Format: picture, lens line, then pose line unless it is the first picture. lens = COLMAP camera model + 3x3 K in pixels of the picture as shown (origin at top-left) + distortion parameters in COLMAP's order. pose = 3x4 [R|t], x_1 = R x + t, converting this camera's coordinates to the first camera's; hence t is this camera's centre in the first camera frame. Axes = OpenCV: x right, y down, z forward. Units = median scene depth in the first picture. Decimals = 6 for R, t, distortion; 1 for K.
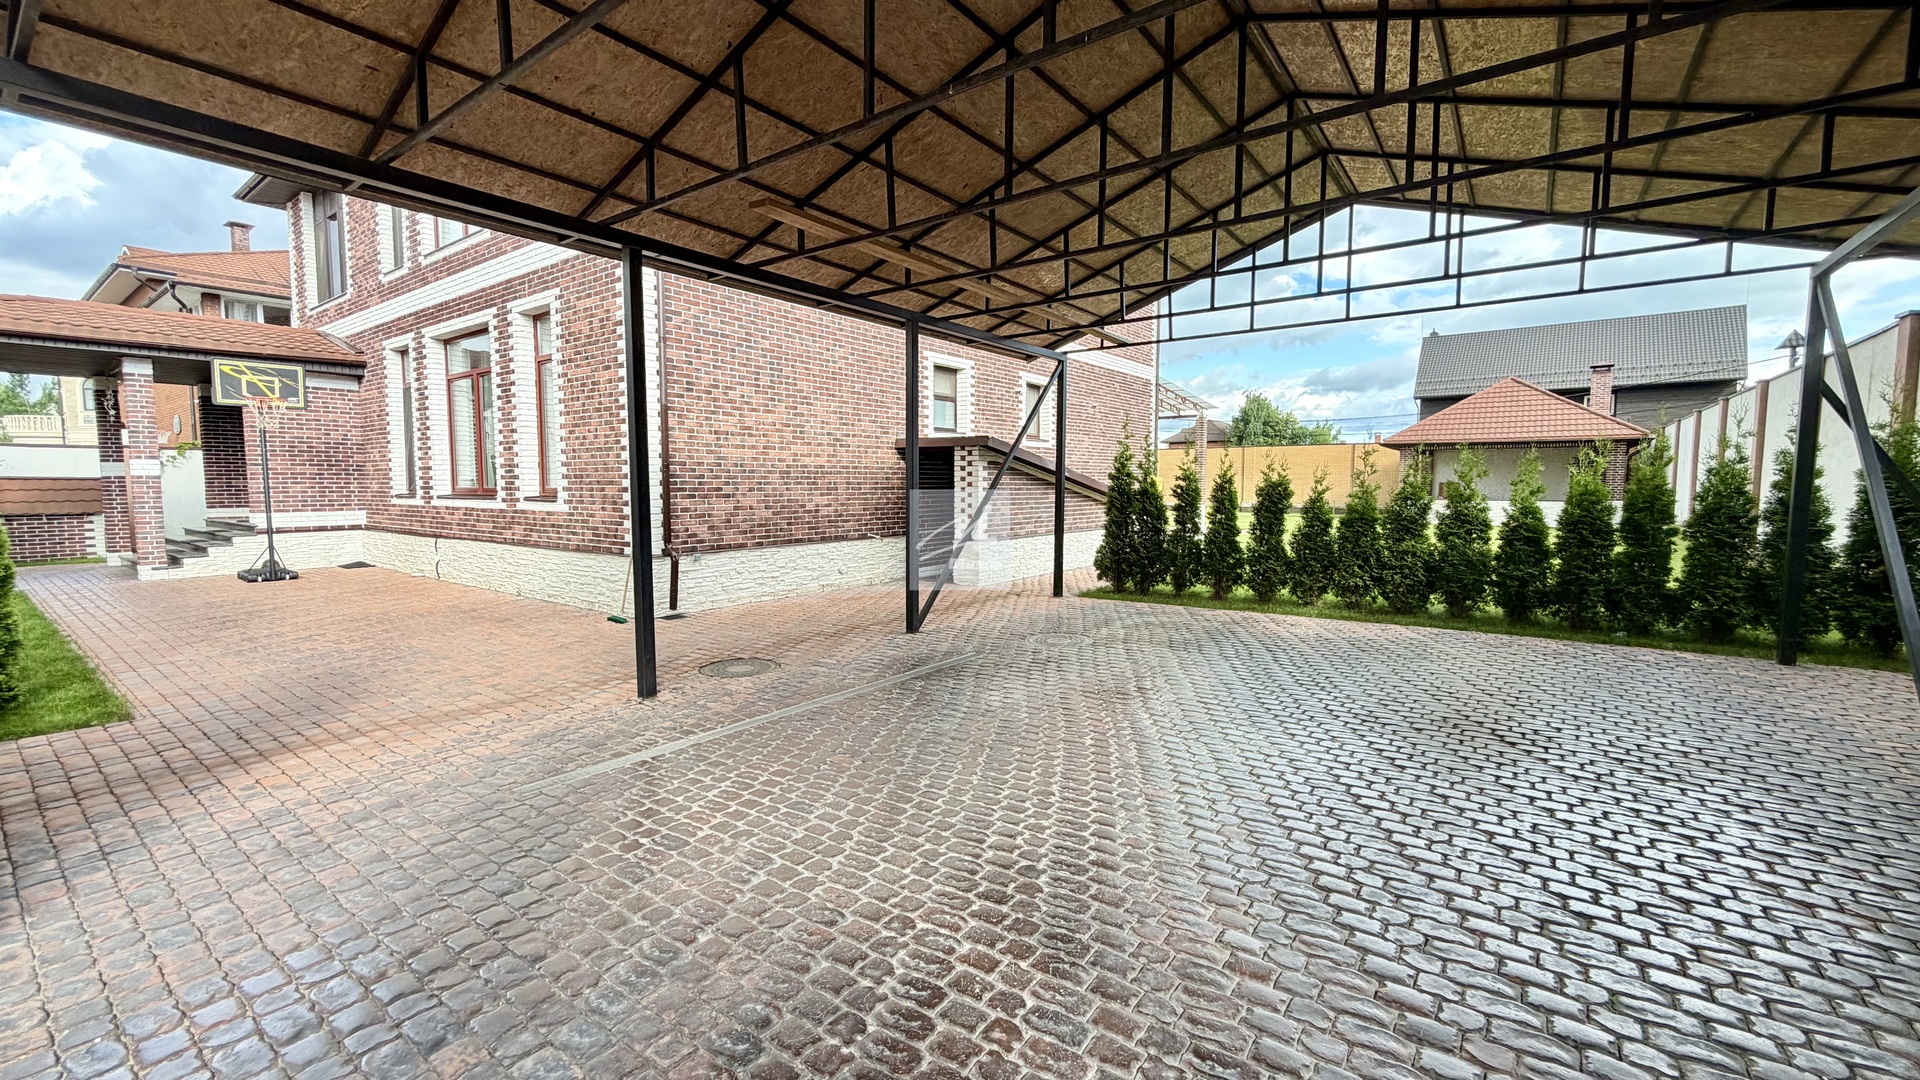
lens RADIAL K [[767.1, 0, 960.0], [0, 767.1, 540.0], [0, 0, 1]] dist [-0.002441, -0.000121]
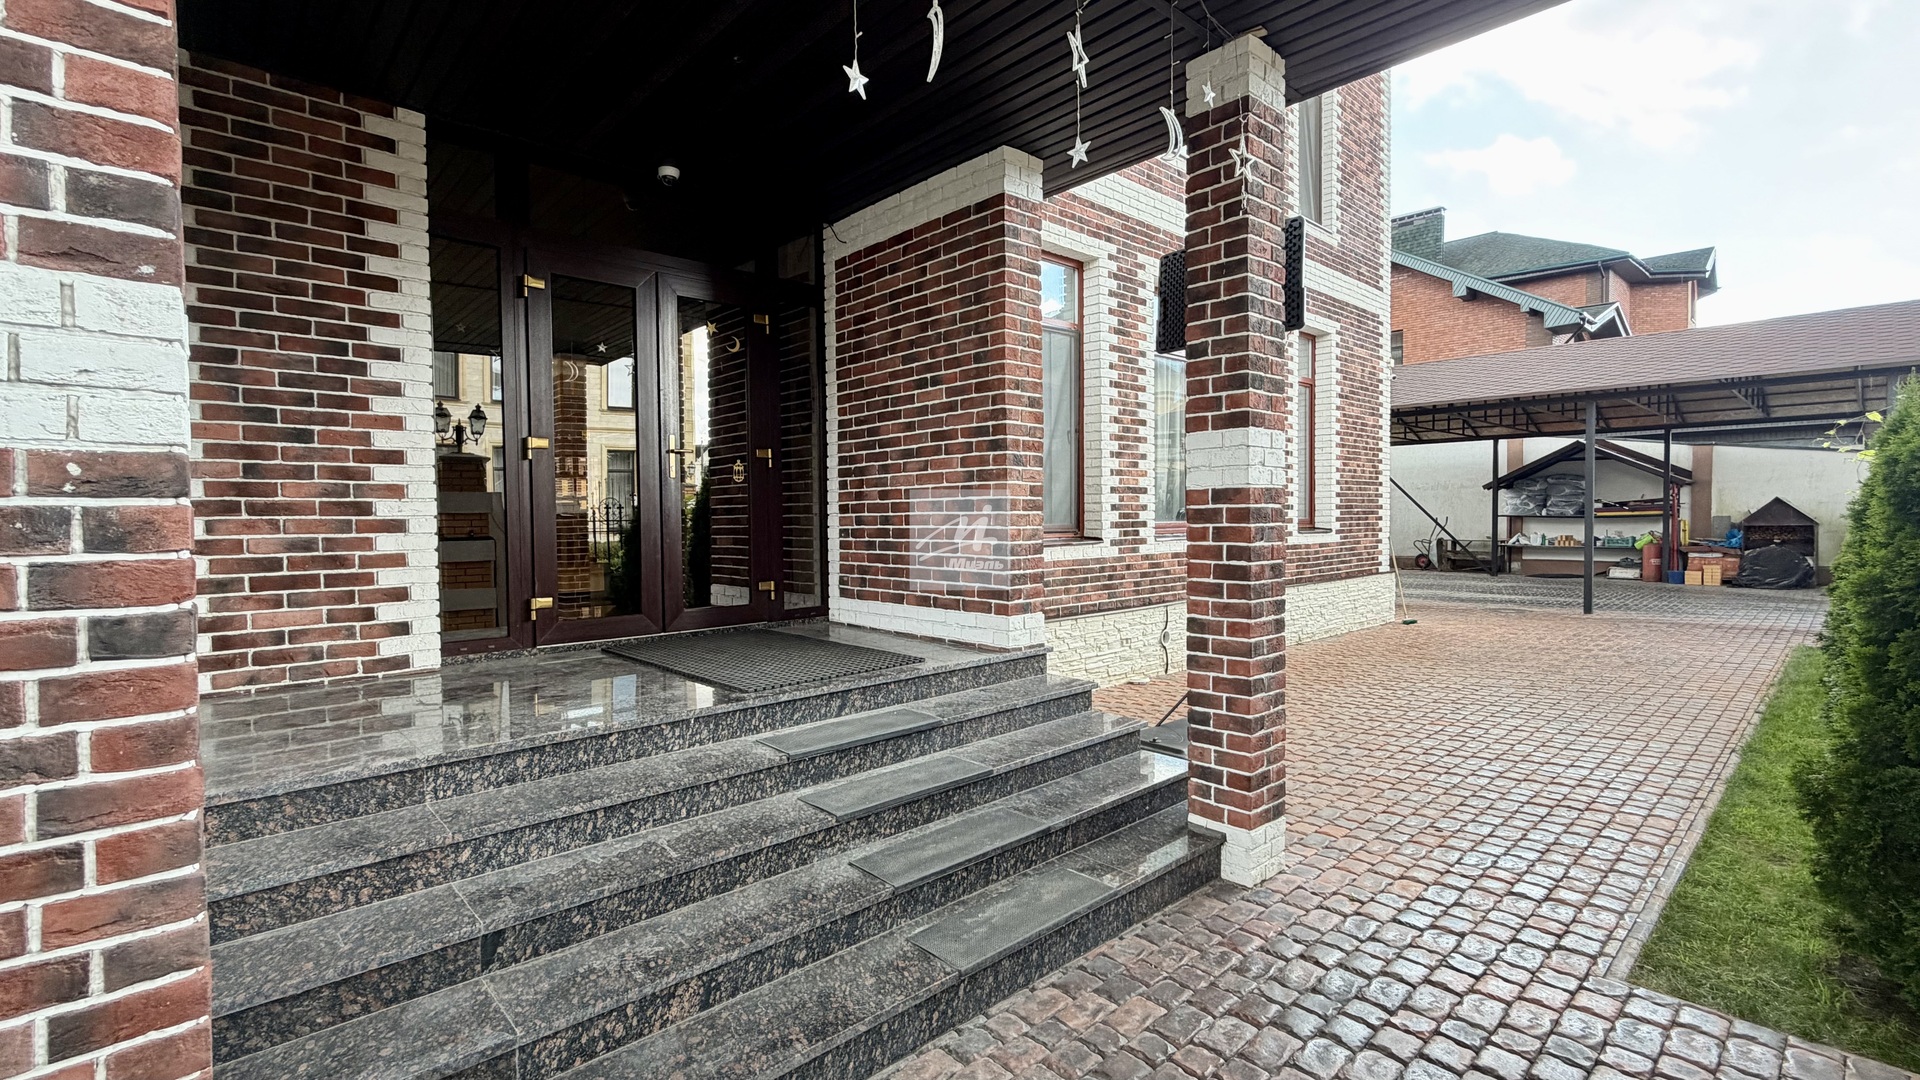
lens RADIAL K [[833.1, 0, 960.0], [0, 833.1, 540.0], [0, 0, 1]] dist [-0.000561, -0.000017]
pose [[0.189005, -0.036504, 0.981297, -1.348487], [0.078369, 0.996682, 0.021982, -0.081495], [-0.978844, 0.072749, 0.191239, 1.020562]]
